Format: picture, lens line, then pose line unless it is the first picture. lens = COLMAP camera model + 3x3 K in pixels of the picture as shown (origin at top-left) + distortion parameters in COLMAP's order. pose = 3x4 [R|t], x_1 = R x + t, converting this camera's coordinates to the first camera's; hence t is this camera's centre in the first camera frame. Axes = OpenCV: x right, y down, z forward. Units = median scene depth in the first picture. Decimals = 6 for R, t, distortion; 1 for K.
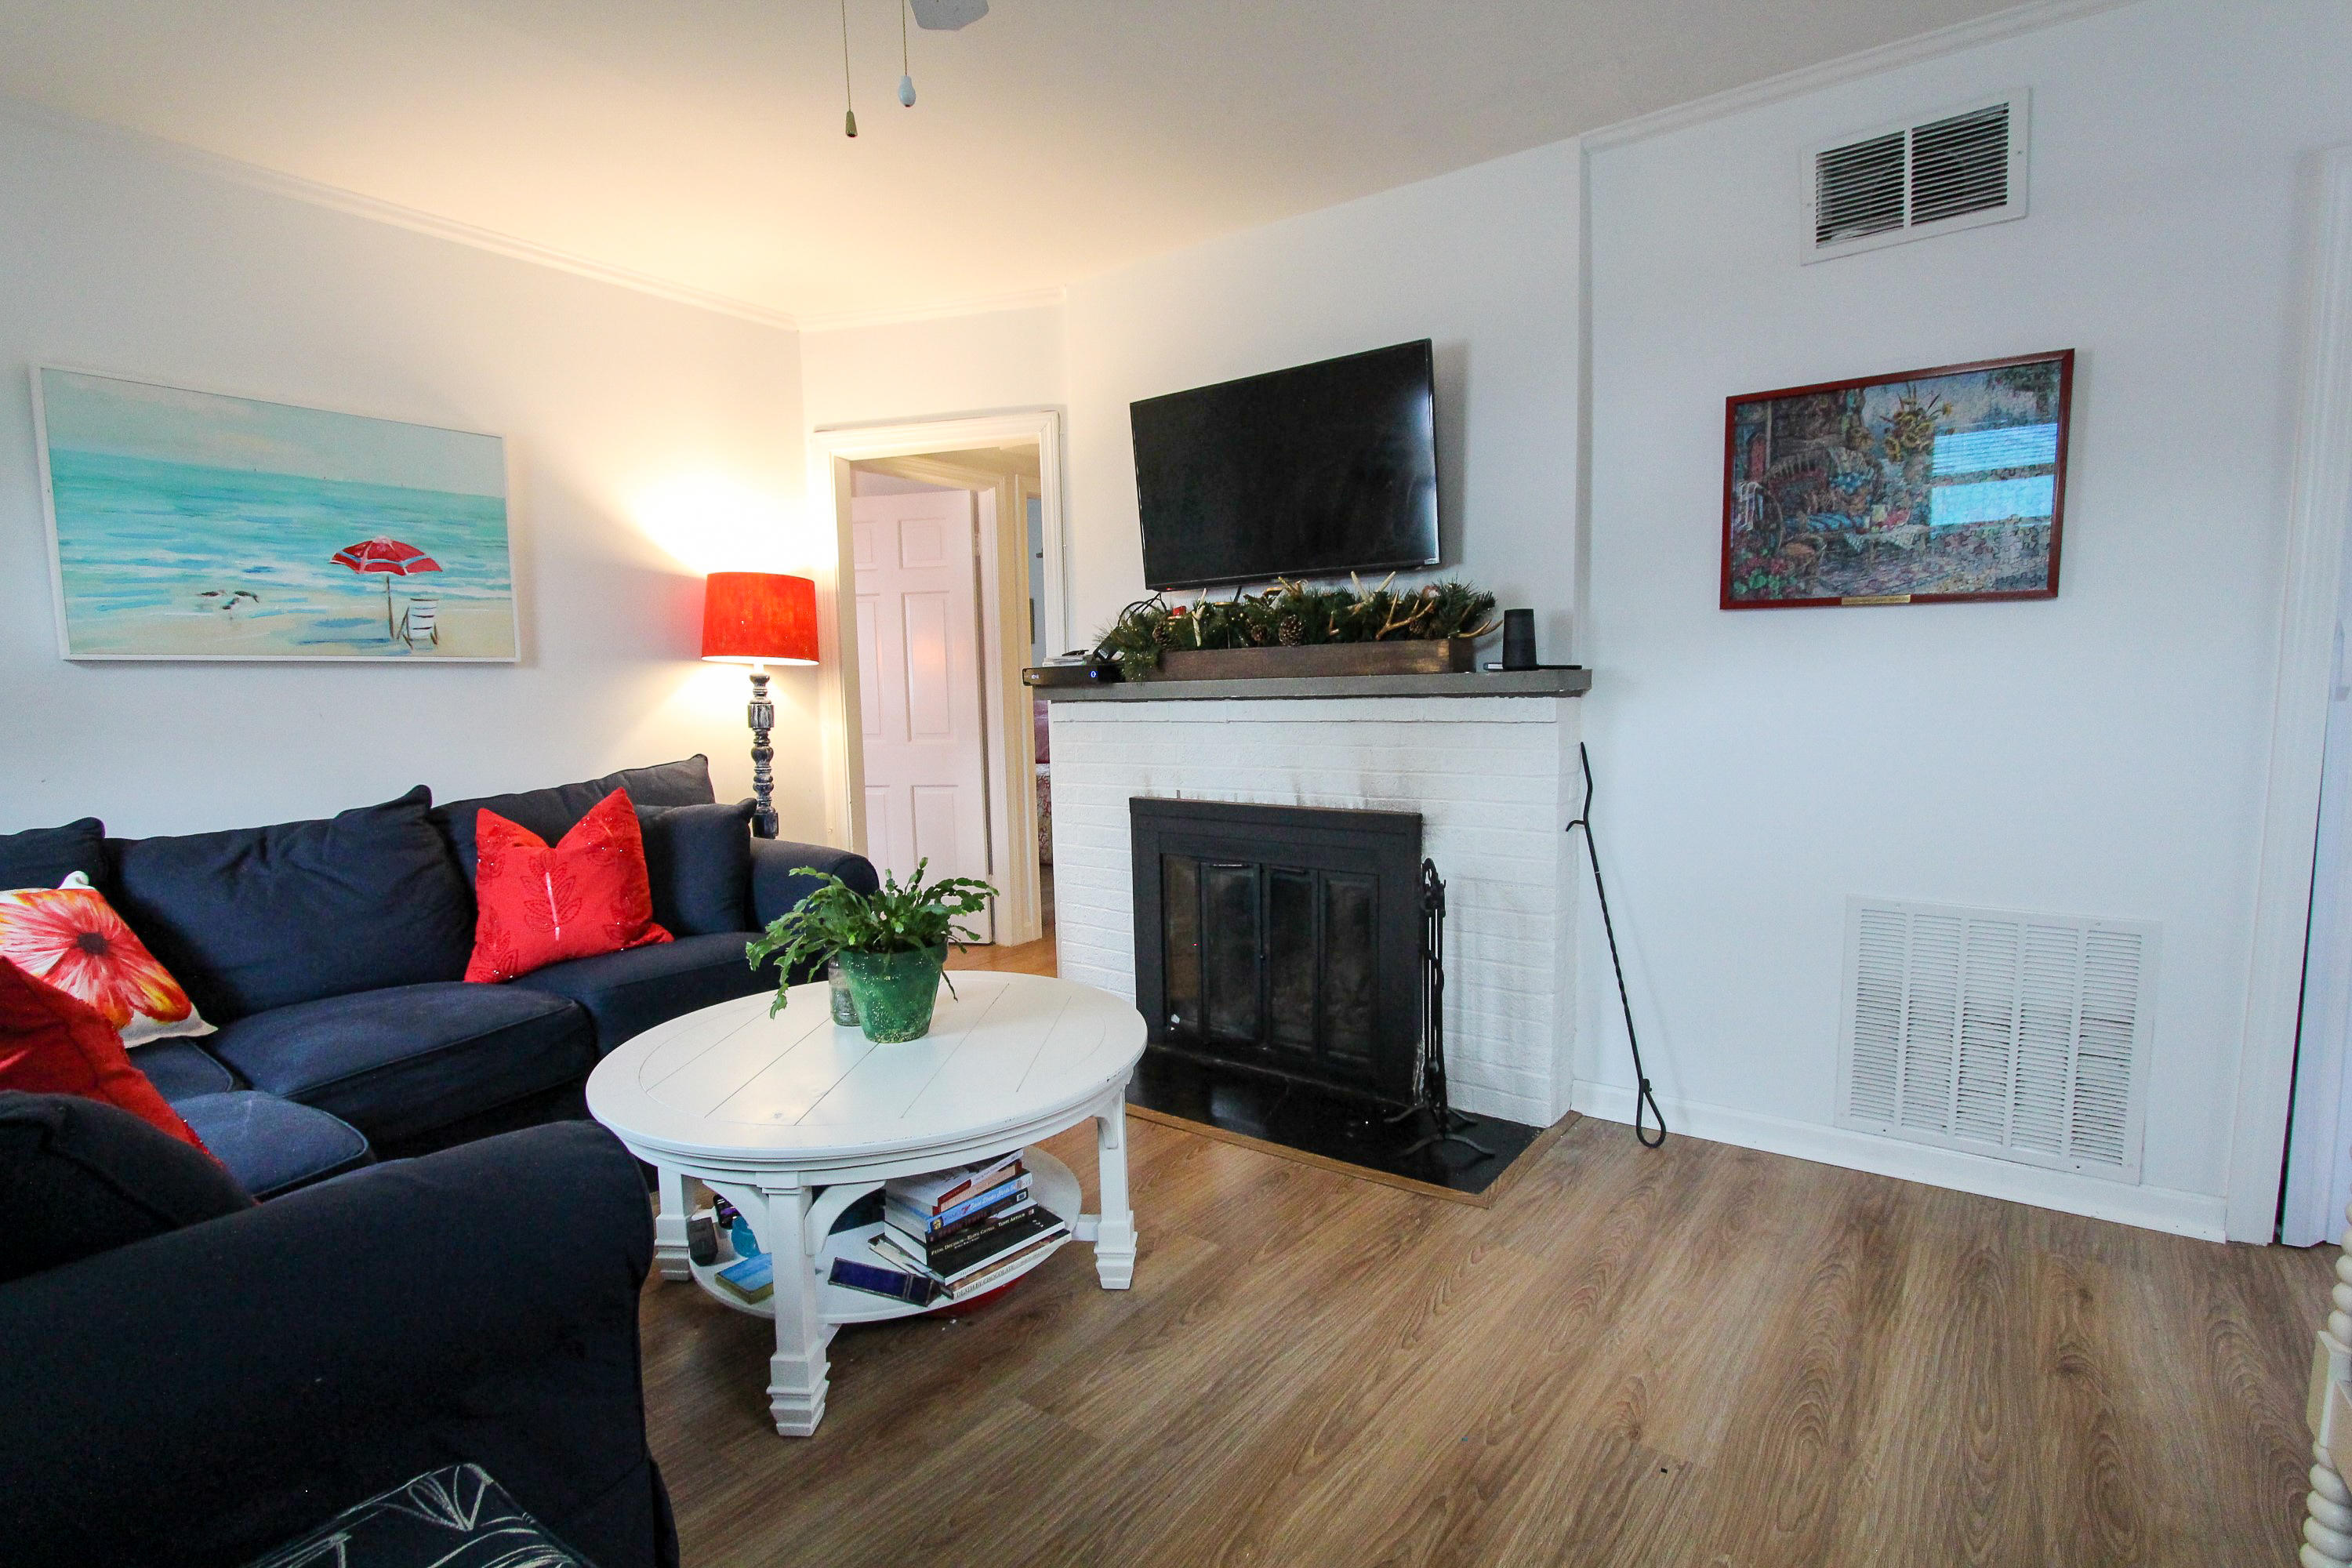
lens RADIAL K [[1097.6, 0, 1196.3], [0, 1097.6, 797.6], [0, 0, 1]] dist [-0.018785, 0.003099]
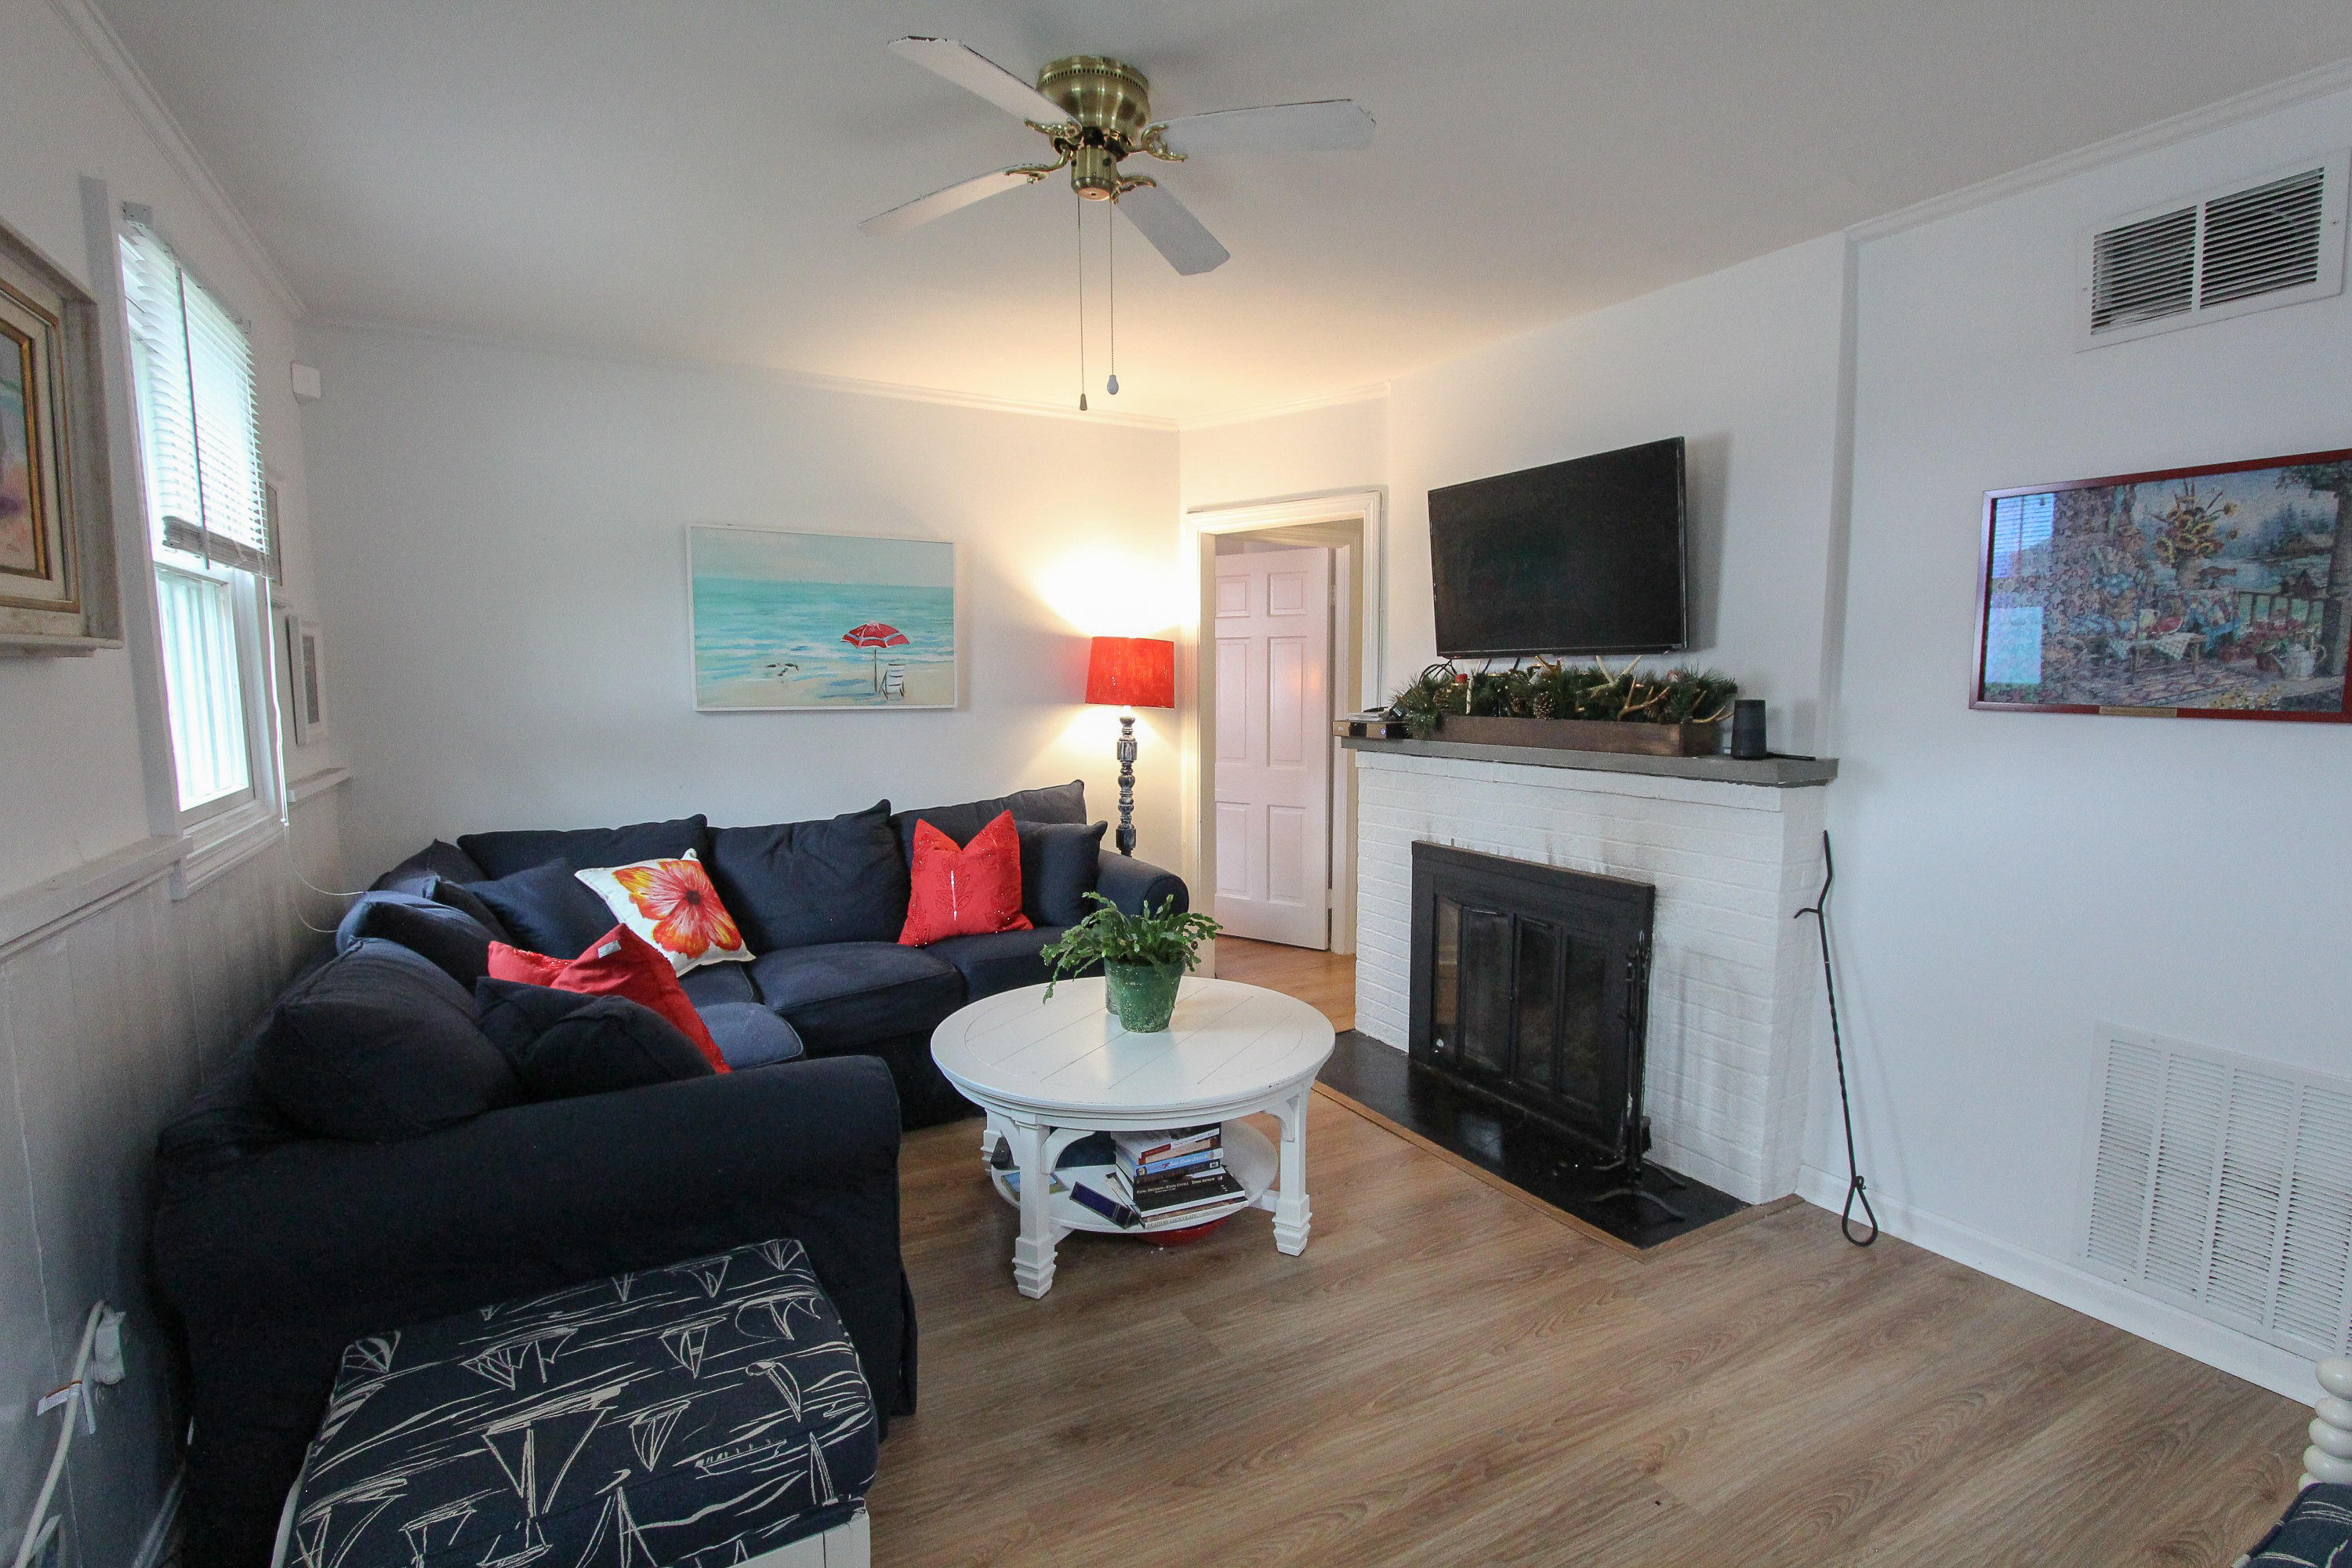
lens RADIAL K [[1097.6, 0, 1196.3], [0, 1097.6, 797.6], [0, 0, 1]] dist [-0.018785, 0.003099]
pose [[0.915183, 0.062927, -0.398096, 0.233275], [-0.058571, 0.998016, 0.023108, -0.073650], [0.398760, 0.002169, 0.917053, -0.148976]]
